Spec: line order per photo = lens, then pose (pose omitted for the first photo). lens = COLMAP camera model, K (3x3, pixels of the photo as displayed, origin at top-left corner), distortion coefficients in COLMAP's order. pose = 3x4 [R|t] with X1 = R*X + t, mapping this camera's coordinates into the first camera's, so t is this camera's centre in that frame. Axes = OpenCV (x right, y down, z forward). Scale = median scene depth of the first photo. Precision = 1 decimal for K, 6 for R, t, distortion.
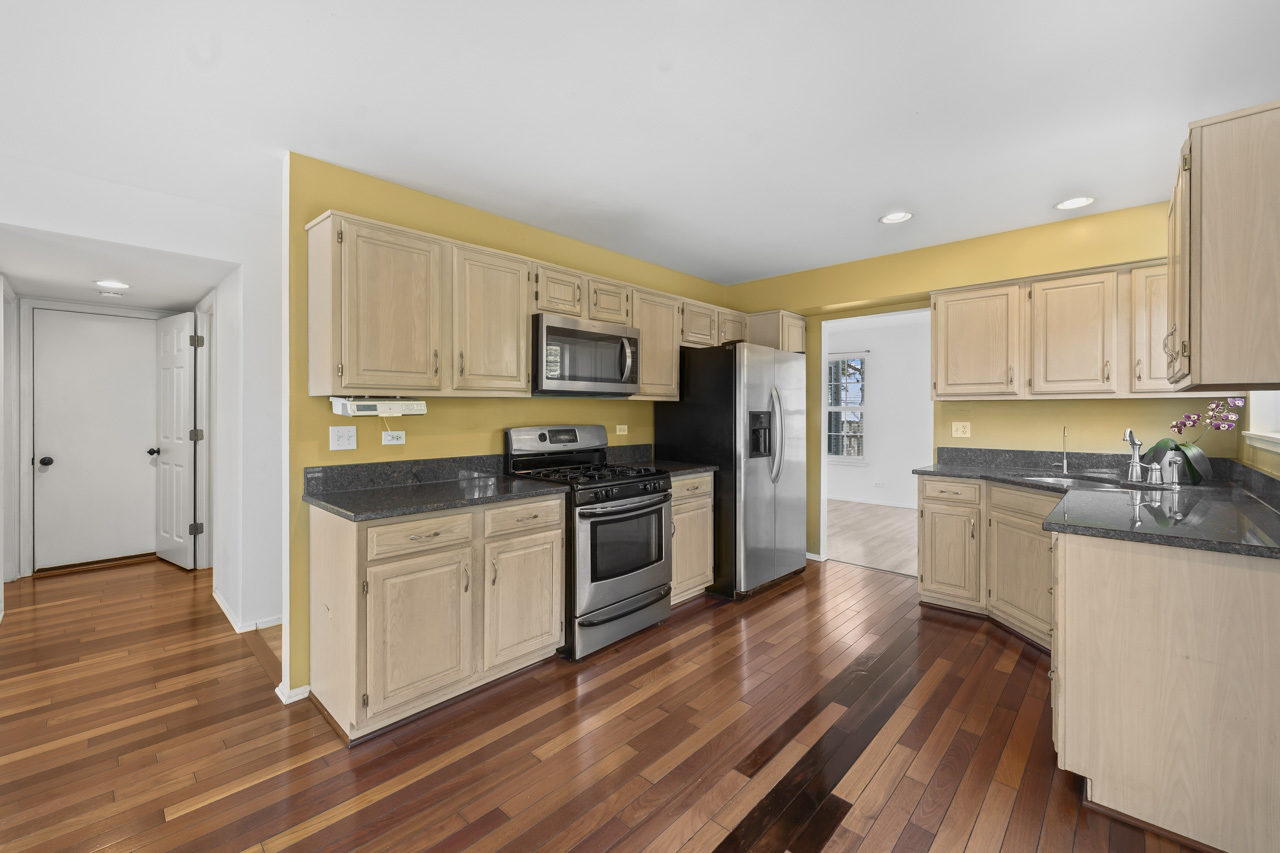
lens RADIAL K [[524.0, 0, 639.3], [0, 524.0, 415.0], [0, 0, 1]] dist [0.000850, -0.000240]
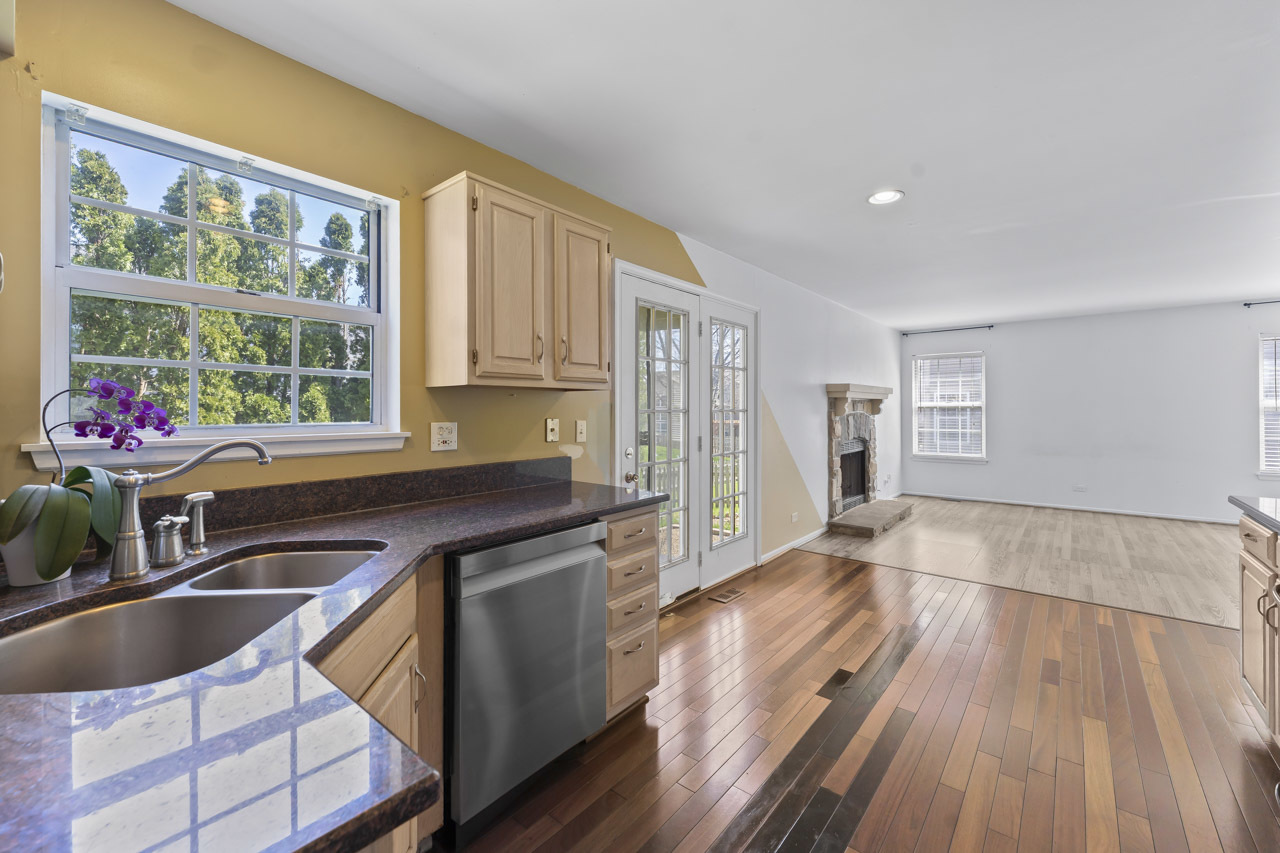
lens RADIAL K [[521.7, 0, 636.2], [0, 521.7, 406.7], [0, 0, 1]] dist [-0.000751, -0.000055]
pose [[-0.998501, -0.004156, -0.054568, 0.538235], [-0.004309, 0.999987, 0.002677, -0.006447], [0.054556, 0.002908, -0.998506, 1.317588]]
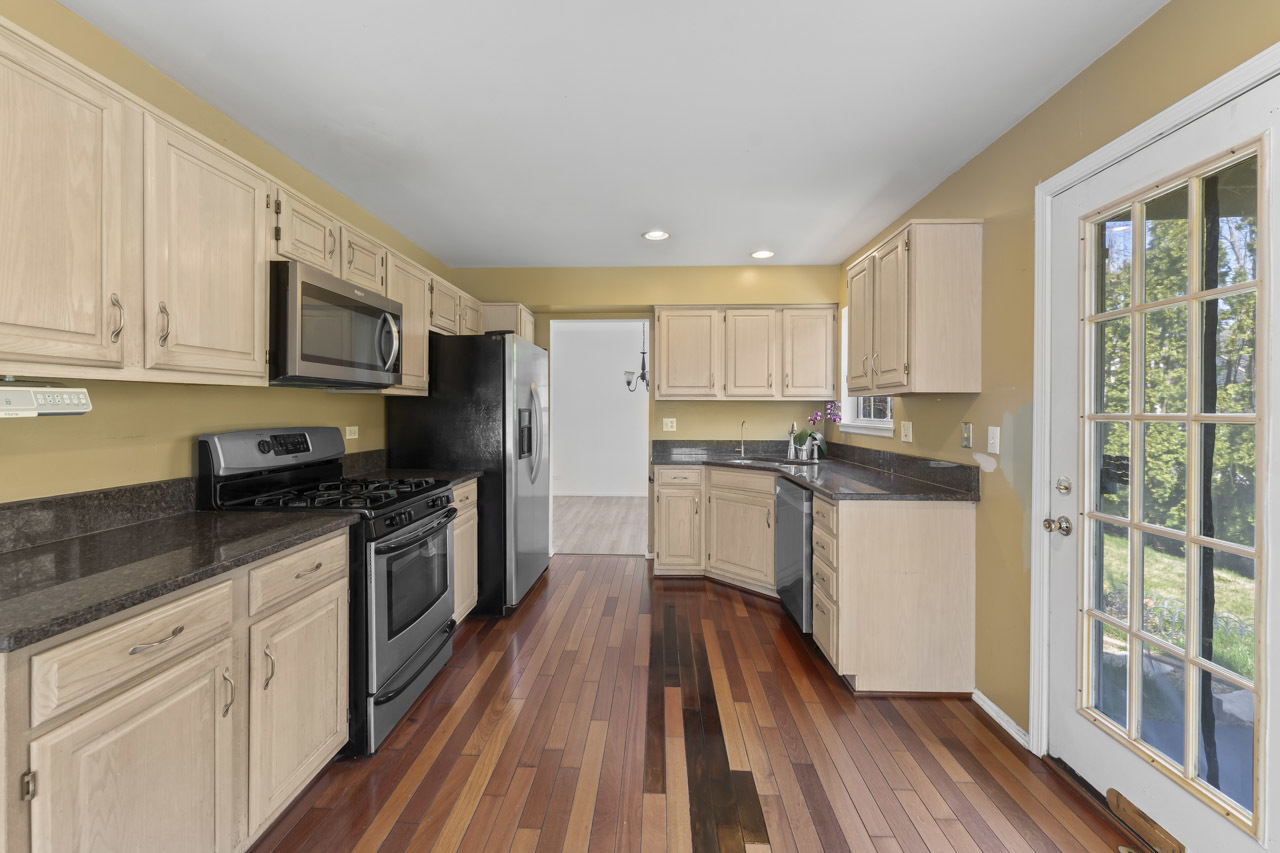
lens RADIAL K [[519.7, 0, 639.0], [0, 519.7, 414.4], [0, 0, 1]] dist [0.001606, -0.000376]
pose [[0.755913, -0.003922, 0.654660, -0.266333], [0.001281, 0.999989, 0.004511, -0.001166], [-0.654670, -0.002572, 0.755910, 0.191373]]
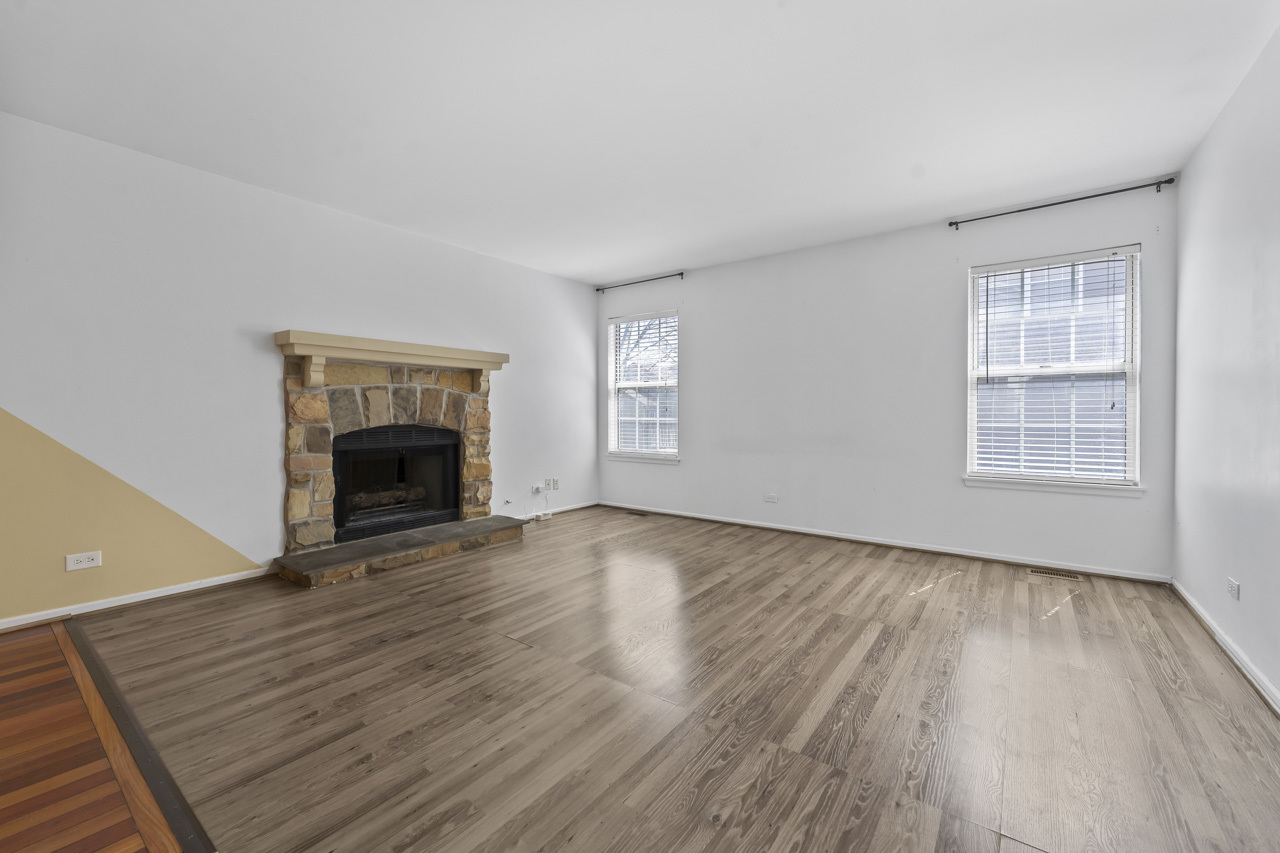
lens RADIAL K [[519.7, 0, 639.0], [0, 519.7, 414.4], [0, 0, 1]] dist [0.001606, -0.000376]
pose [[-0.993016, -0.005775, -0.117841, -0.862666], [-0.006938, 0.999931, 0.009465, 0.072236], [0.117778, 0.010217, -0.992987, 0.720023]]
